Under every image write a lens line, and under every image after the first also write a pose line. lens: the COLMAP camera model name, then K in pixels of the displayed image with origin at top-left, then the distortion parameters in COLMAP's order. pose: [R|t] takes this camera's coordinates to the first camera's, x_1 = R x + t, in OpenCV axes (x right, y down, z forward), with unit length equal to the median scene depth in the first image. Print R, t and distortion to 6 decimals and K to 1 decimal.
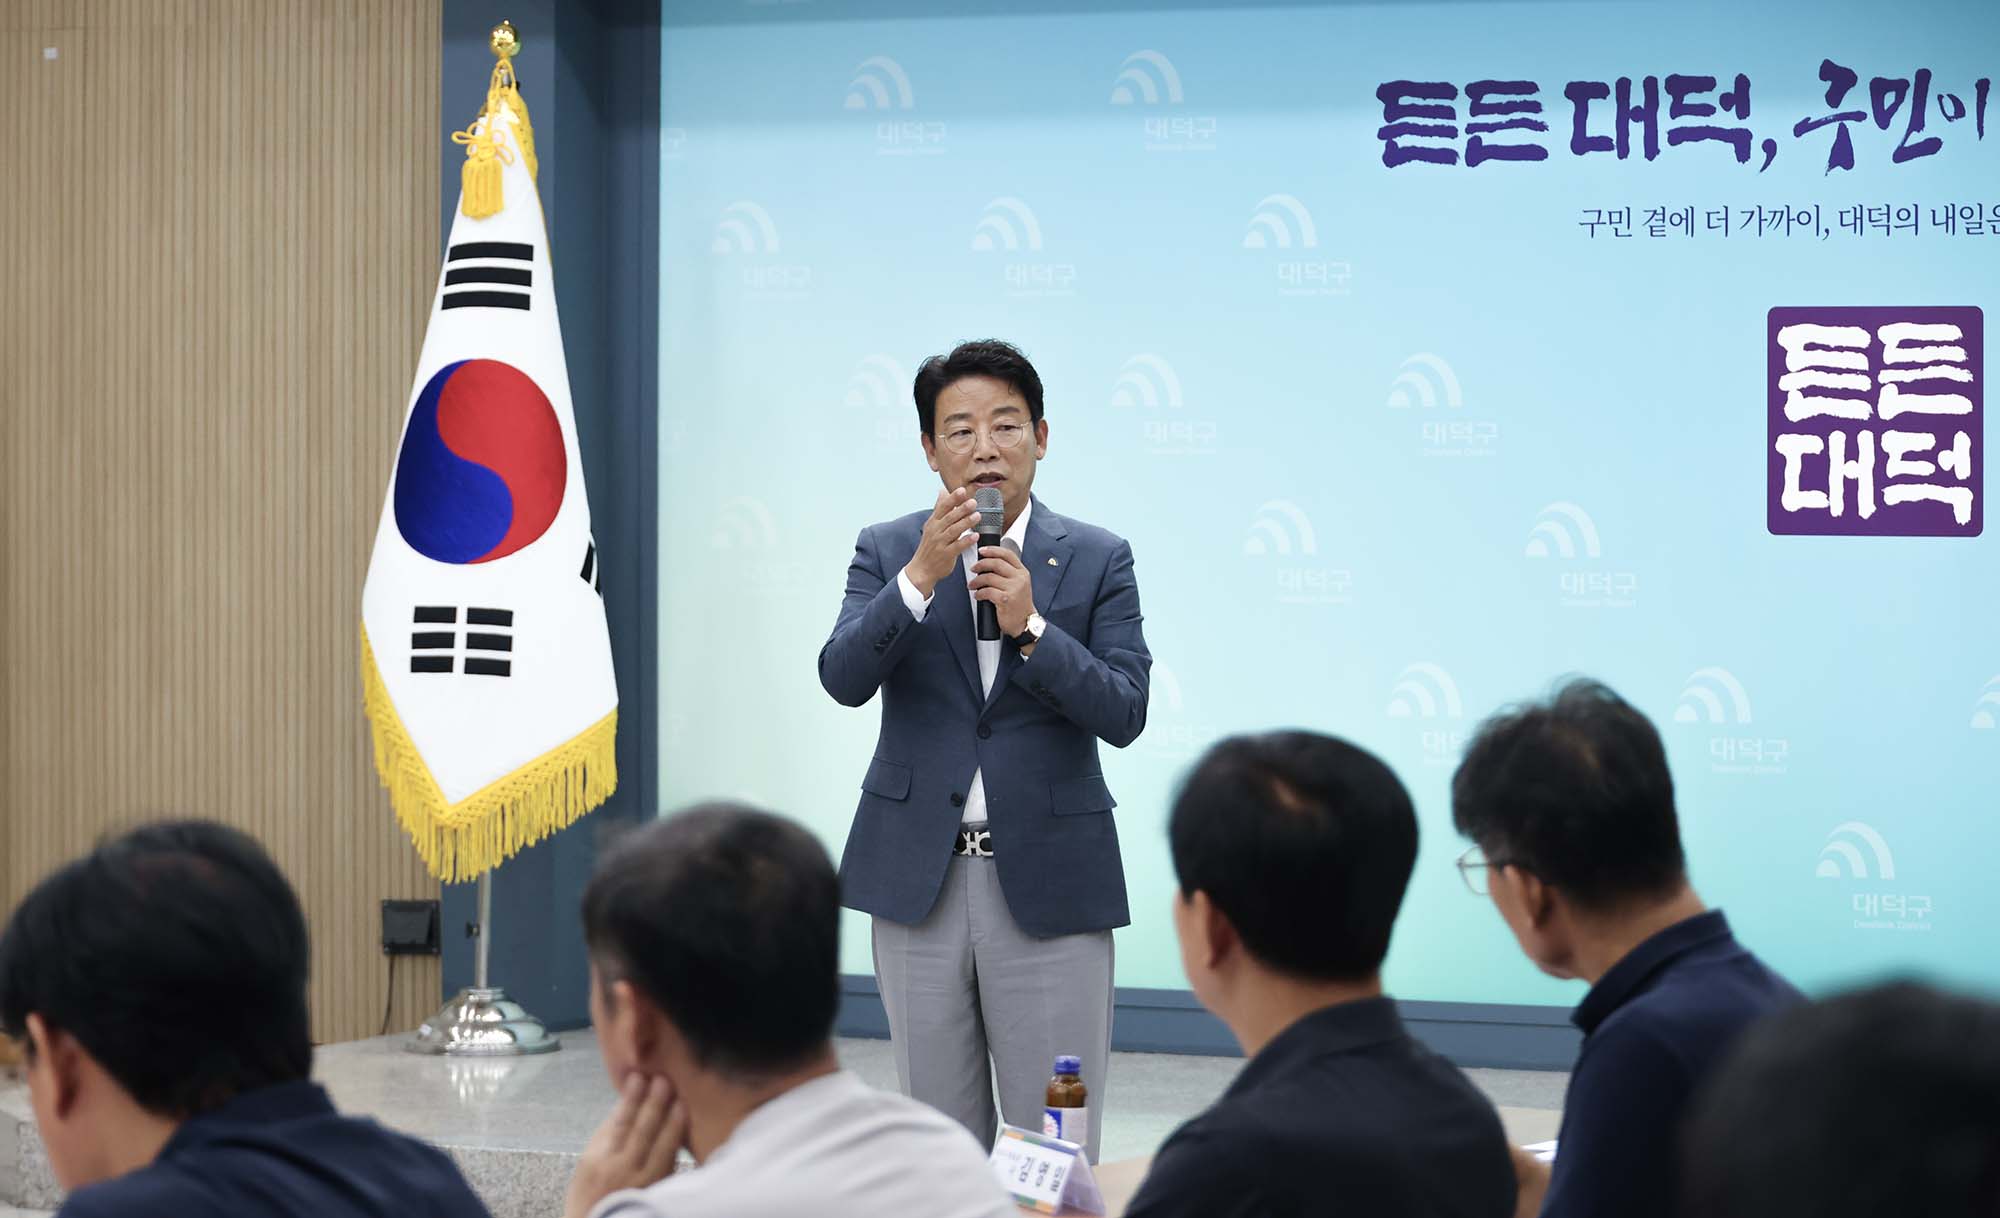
lens RADIAL K [[7050.0, 0, 1000.0], [0, 7050.0, 609.0], [0, 0, 1]] dist [-0.279633, -4.821808]
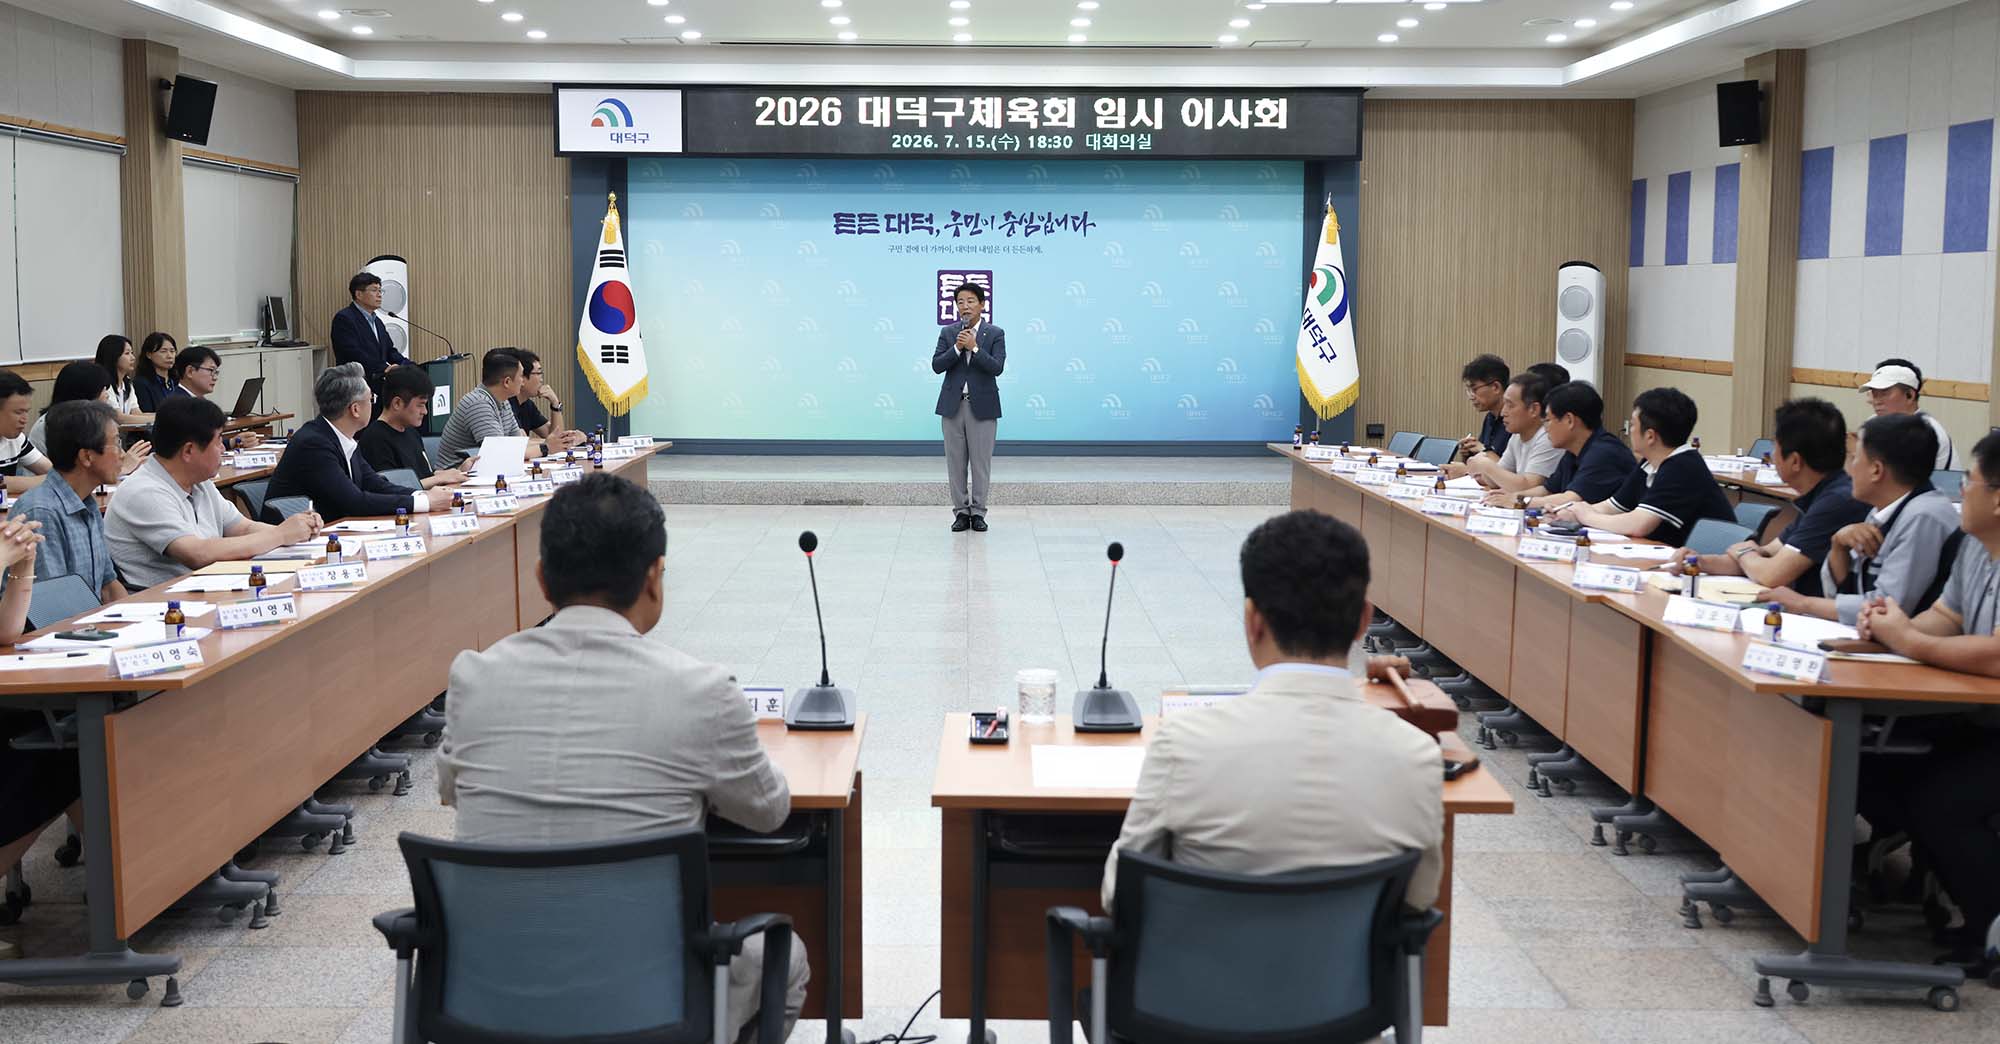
lens RADIAL K [[2135.2, 0, 1000.0], [0, 2135.2, 522.0], [0, 0, 1]] dist [0.003040, 0.025256]
pose [[0.875037, -0.049089, 0.481560, -0.475496], [0.008185, 0.996203, 0.086676, -0.003645], [-0.483987, -0.071903, 0.872116, -0.133626]]
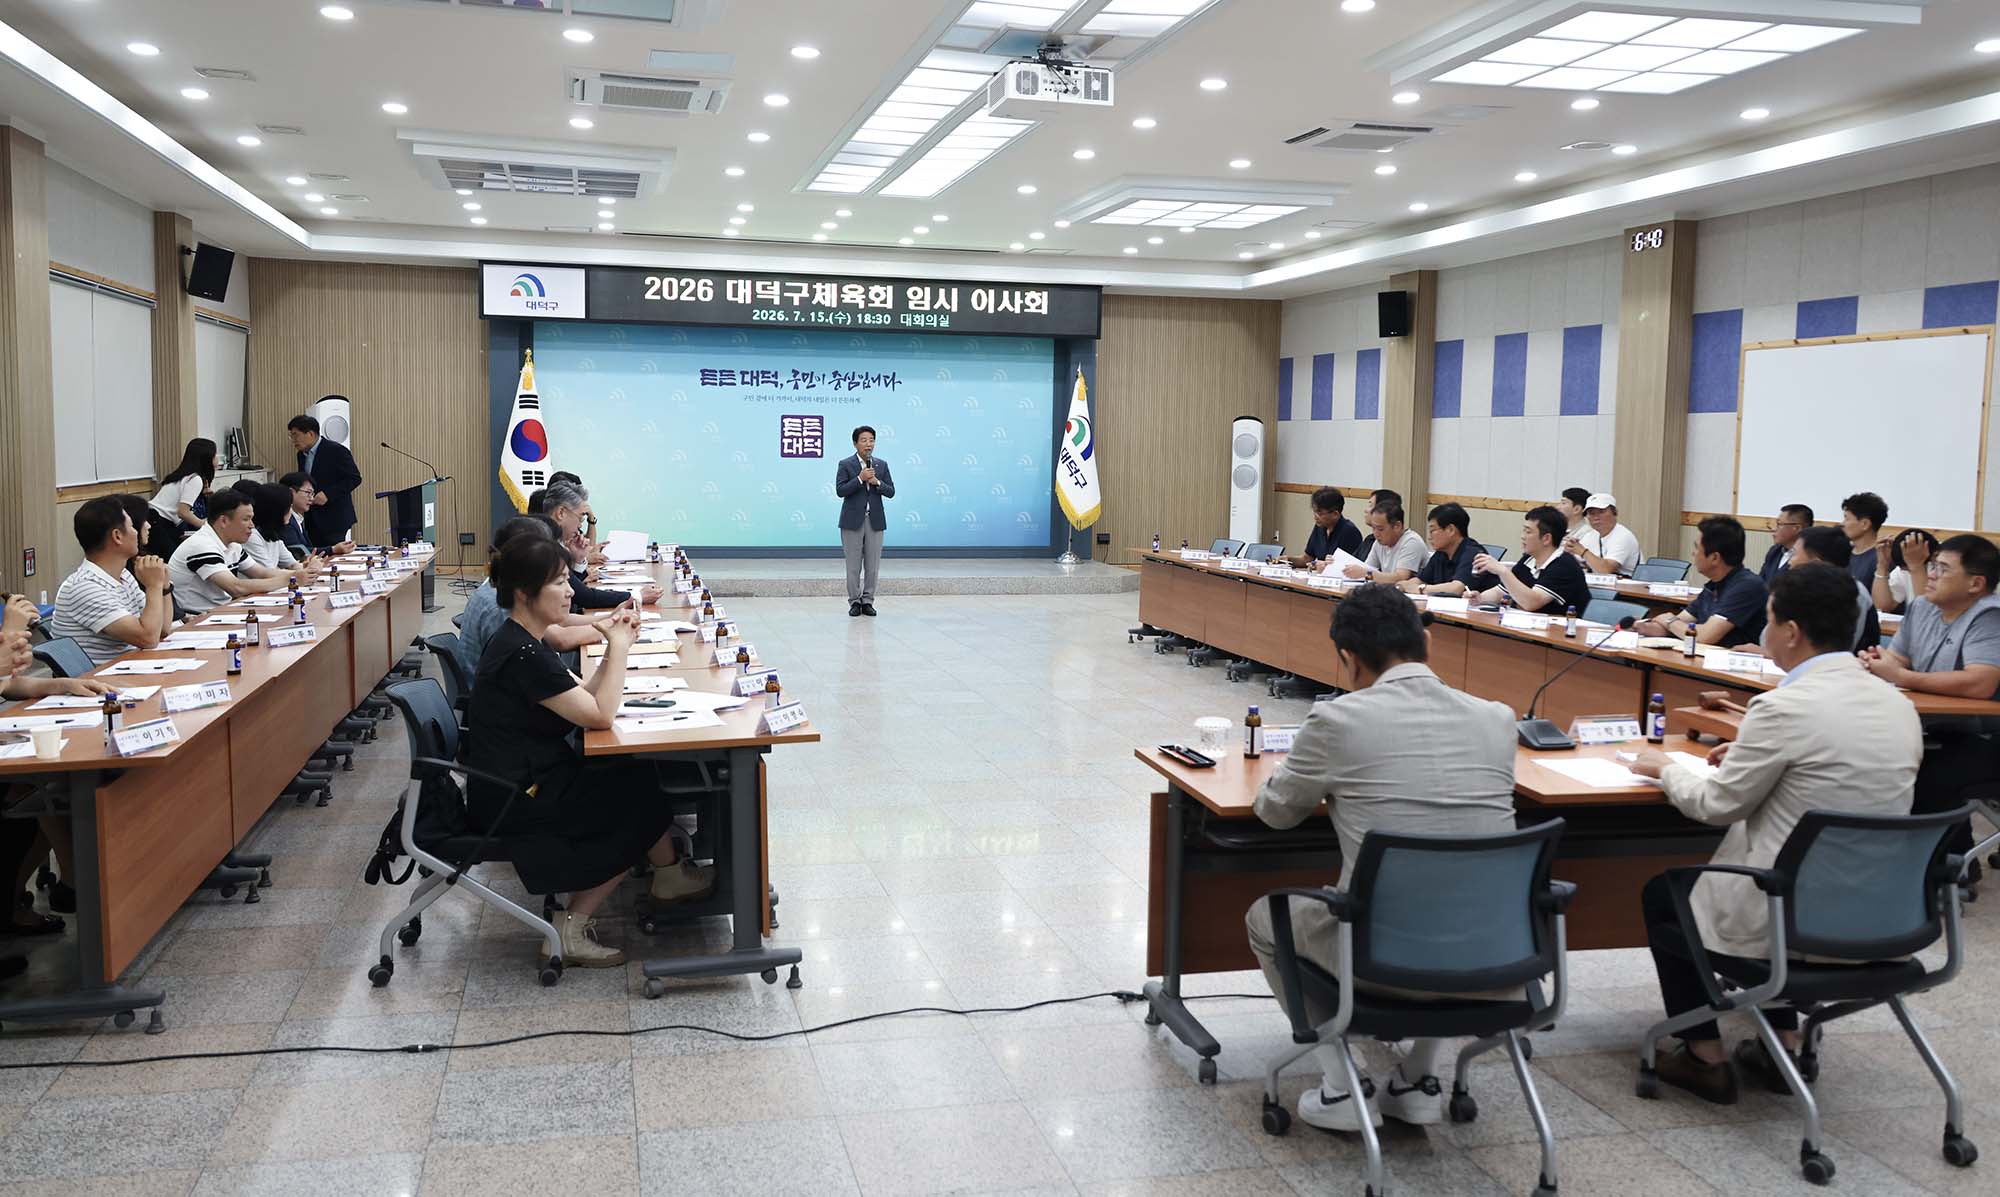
lens RADIAL K [[1652.4, 0, 1001.8], [0, 1652.4, 555.9], [0, 0, 1]] dist [0.009466, 0.002779]
pose [[0.736753, -0.037032, 0.675147, -0.624065], [-0.000417, 0.998474, 0.055221, -0.005190], [-0.676161, -0.040965, 0.735614, -0.049053]]
